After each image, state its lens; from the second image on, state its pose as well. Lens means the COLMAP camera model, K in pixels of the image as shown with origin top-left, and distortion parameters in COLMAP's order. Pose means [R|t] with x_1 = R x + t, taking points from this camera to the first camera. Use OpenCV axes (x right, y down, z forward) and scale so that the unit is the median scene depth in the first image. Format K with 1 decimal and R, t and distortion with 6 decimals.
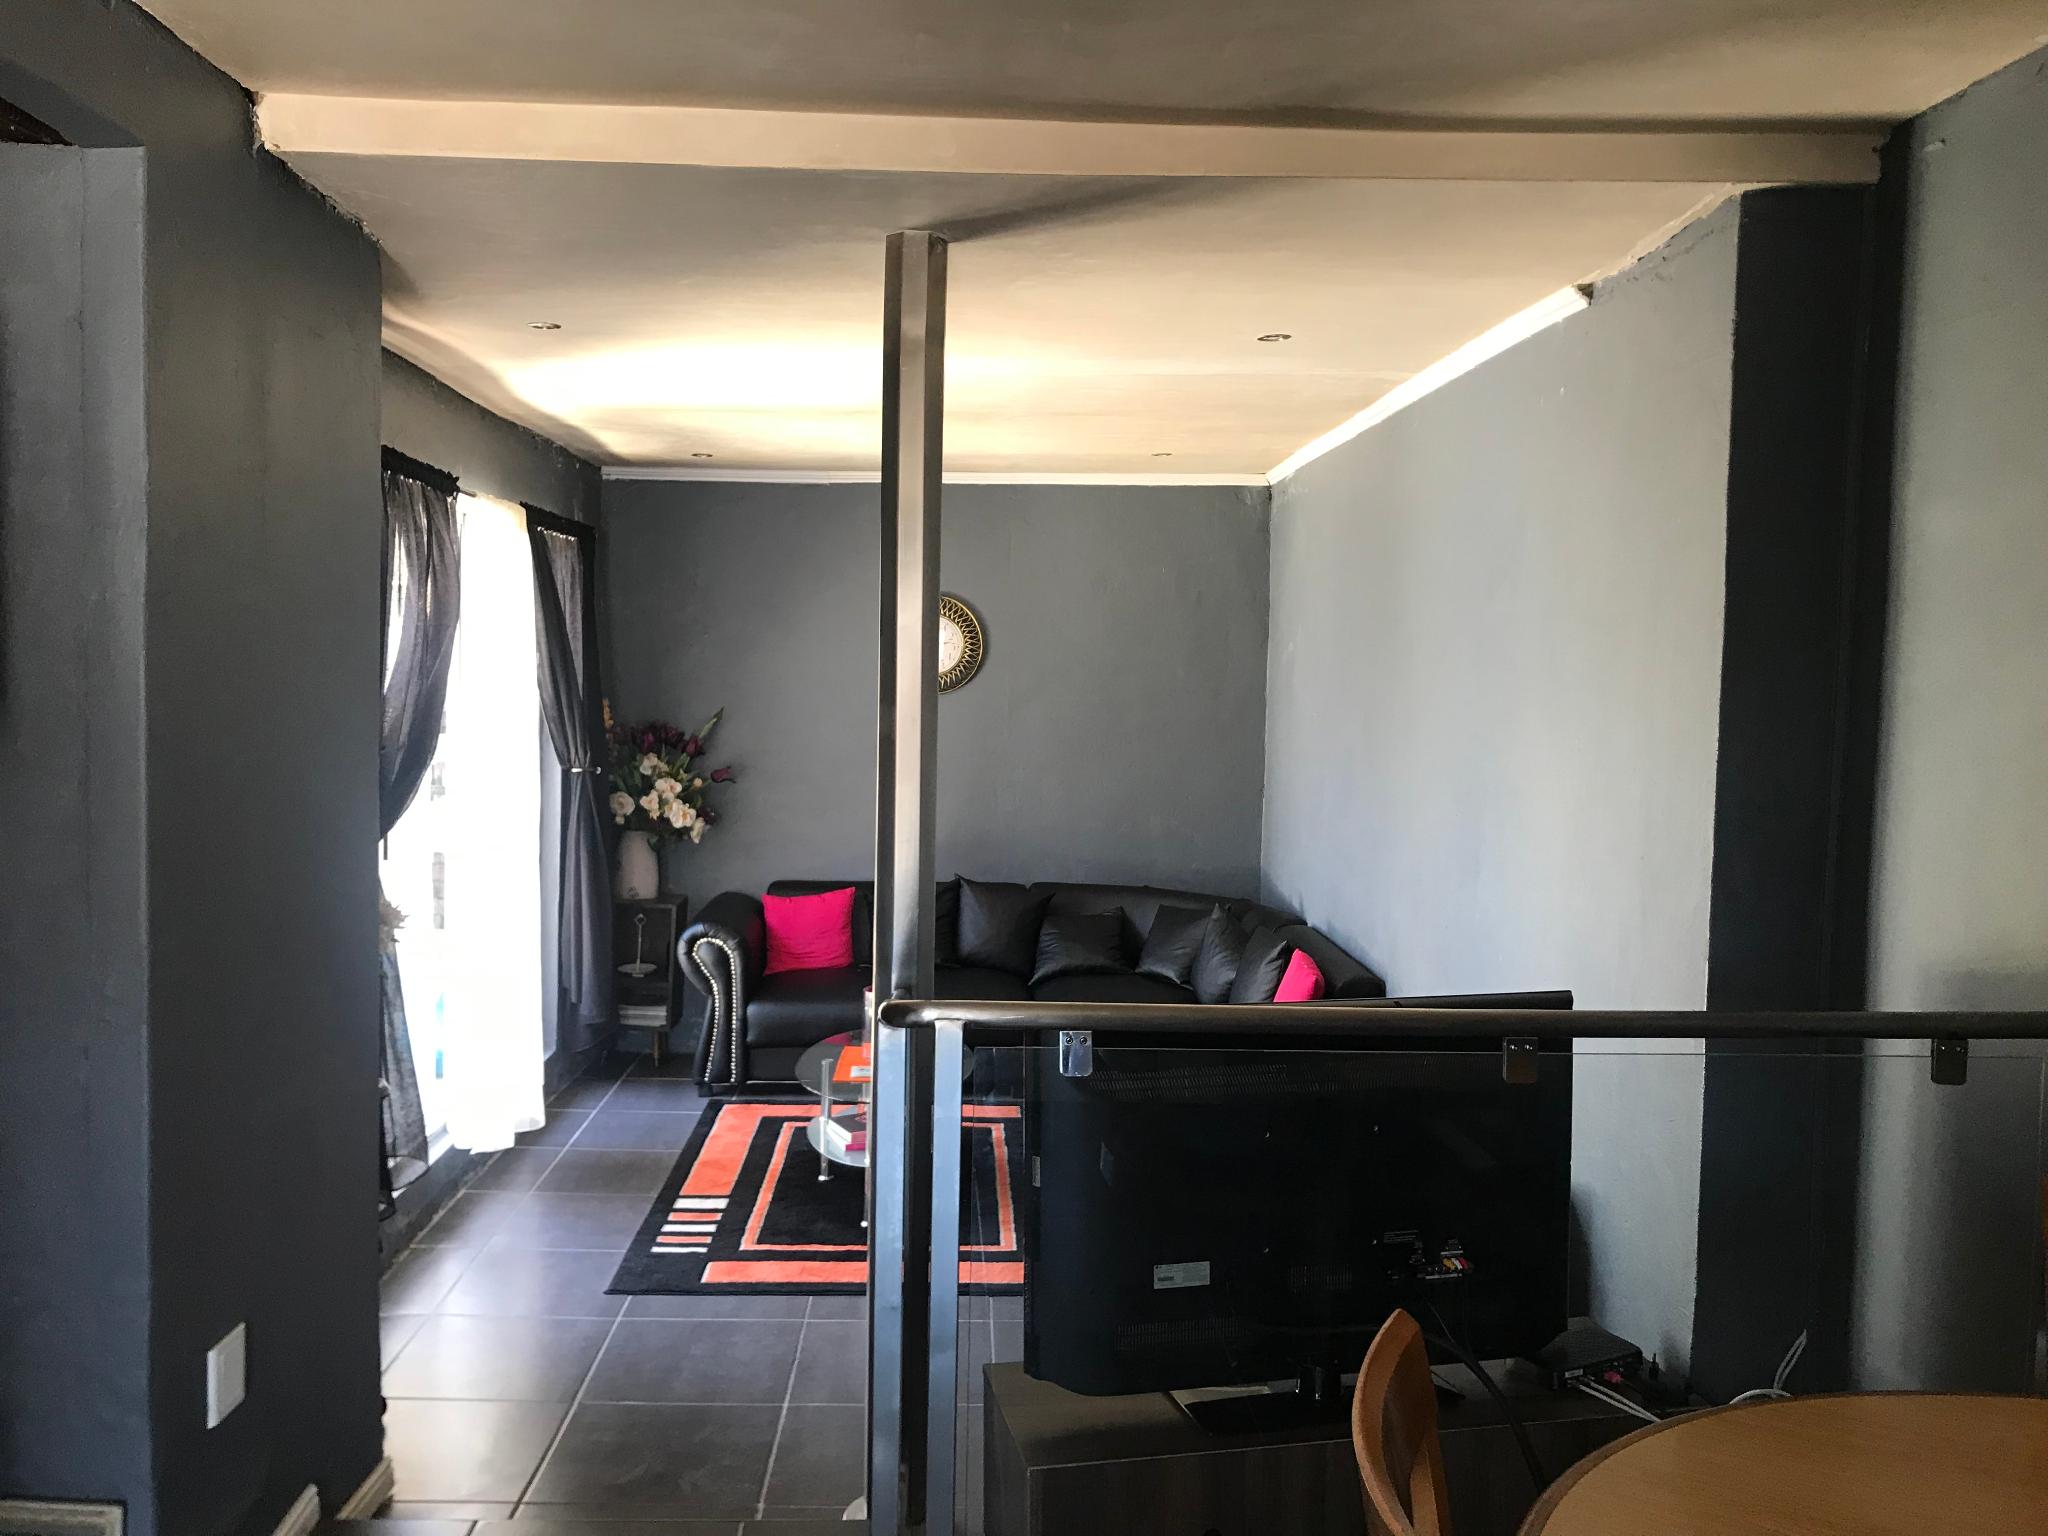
lens RADIAL K [[1734.0, 0, 983.0], [0, 1734.0, 737.2], [0, 0, 1]] dist [0.053988, -0.090108]
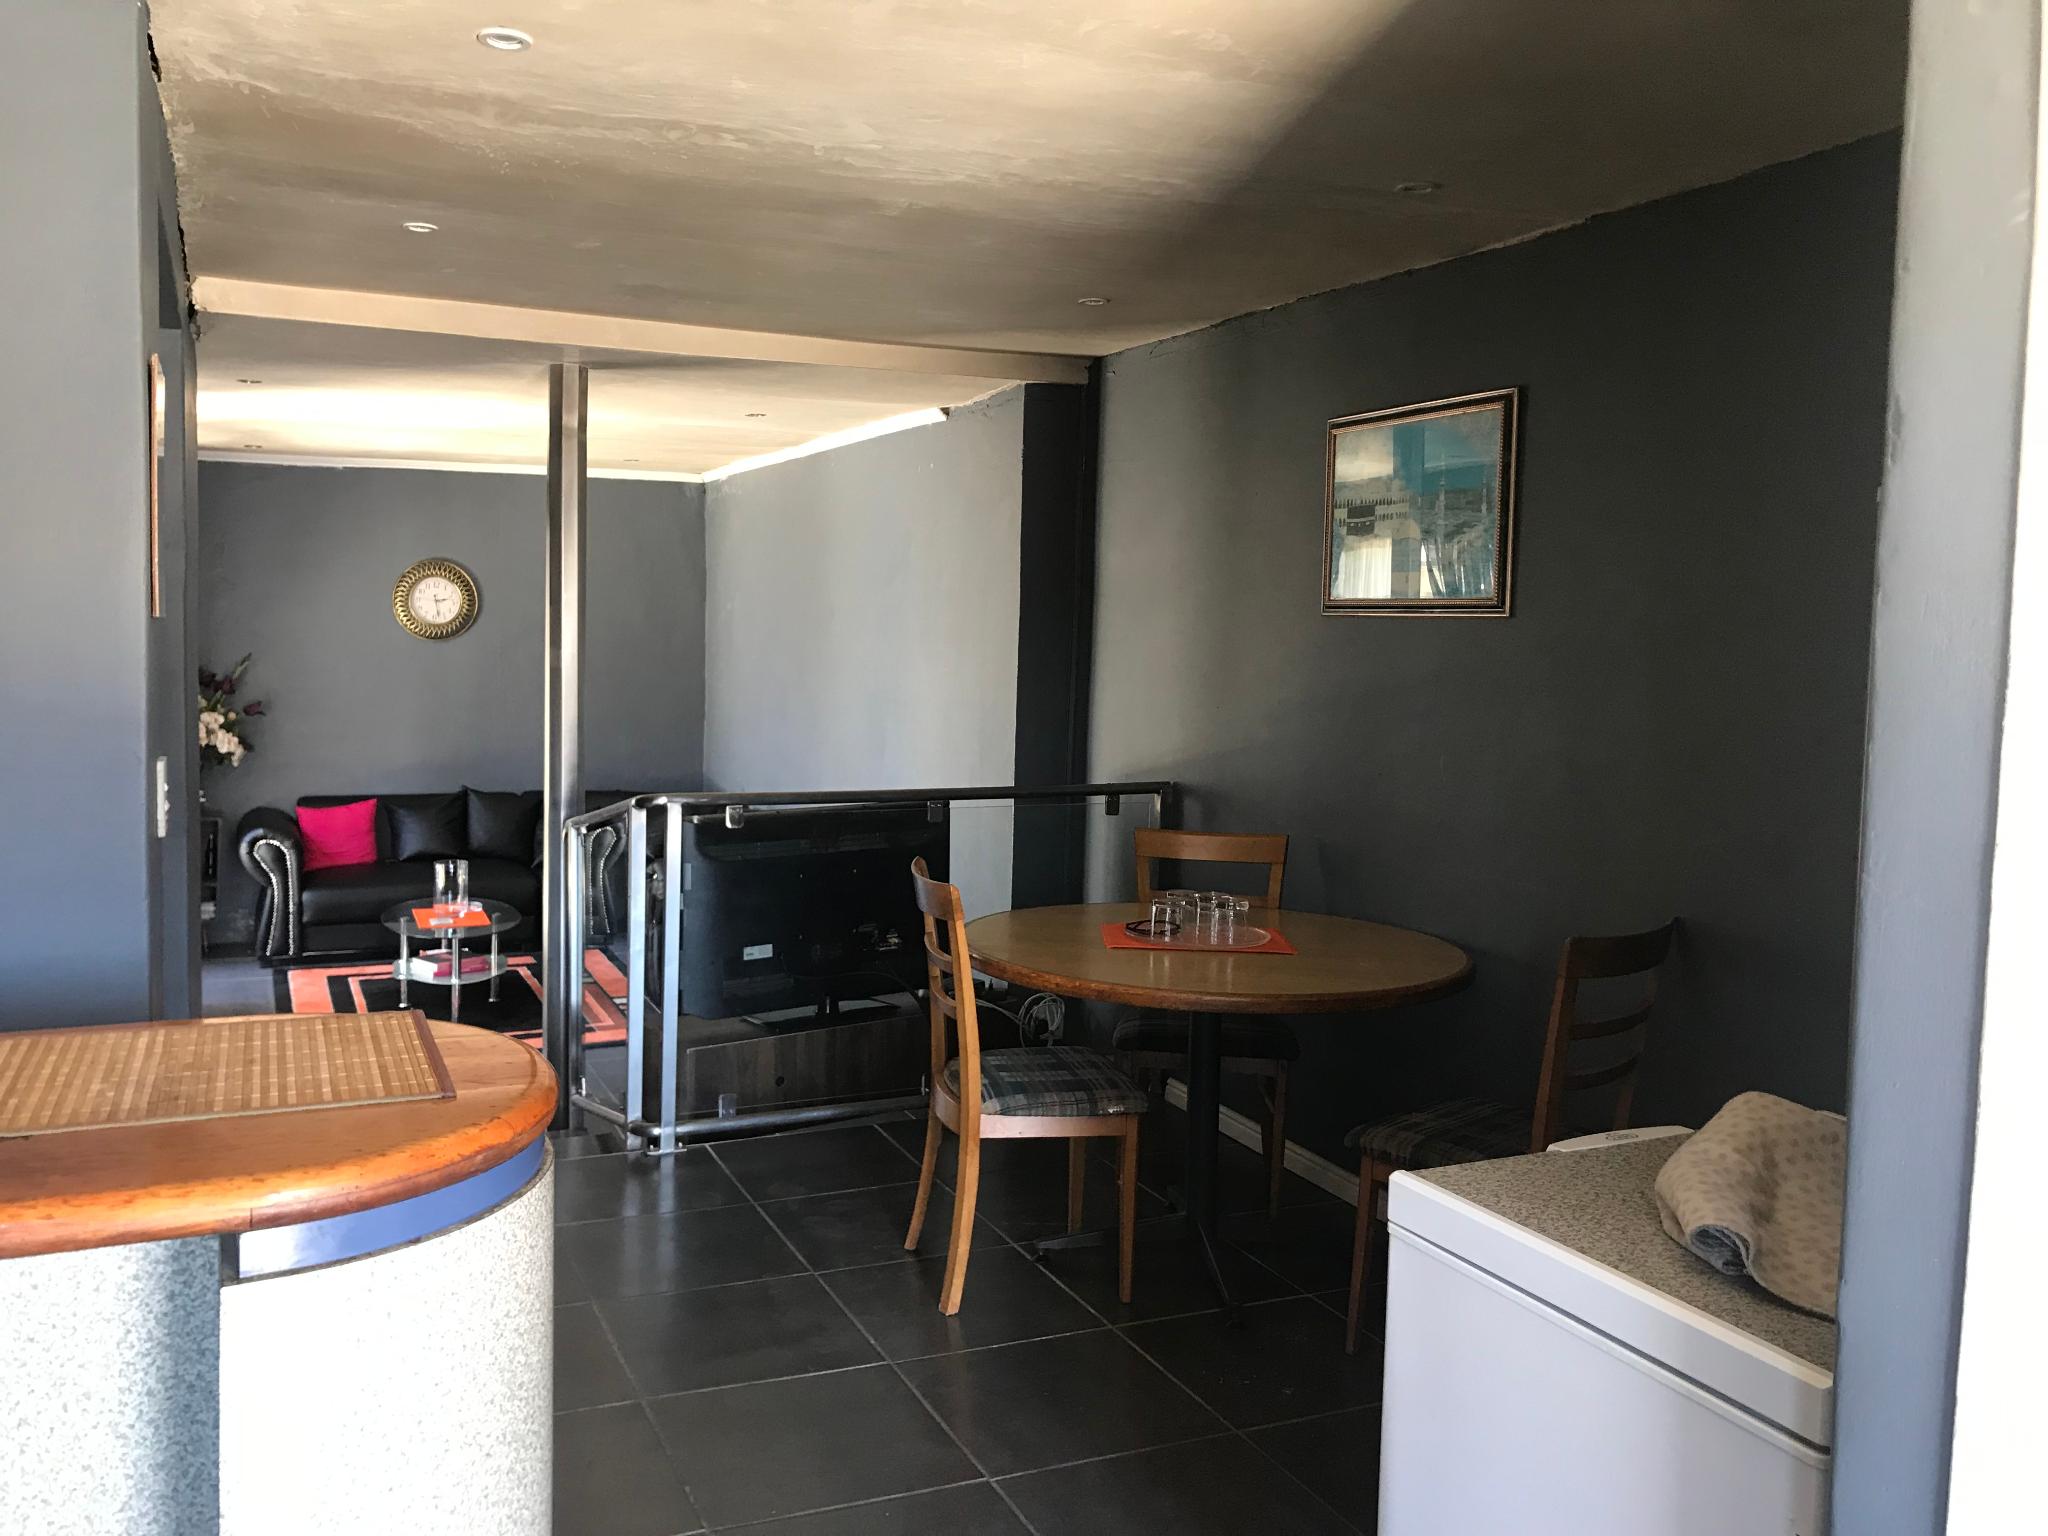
lens RADIAL K [[1734.0, 0, 1022.4], [0, 1734.0, 765.9], [0, 0, 1]] dist [0.053988, -0.090108]
pose [[0.920436, -0.029357, 0.389789, -0.145449], [0.010984, 0.998724, 0.049284, 0.008068], [-0.390738, -0.041081, 0.919585, -0.345171]]
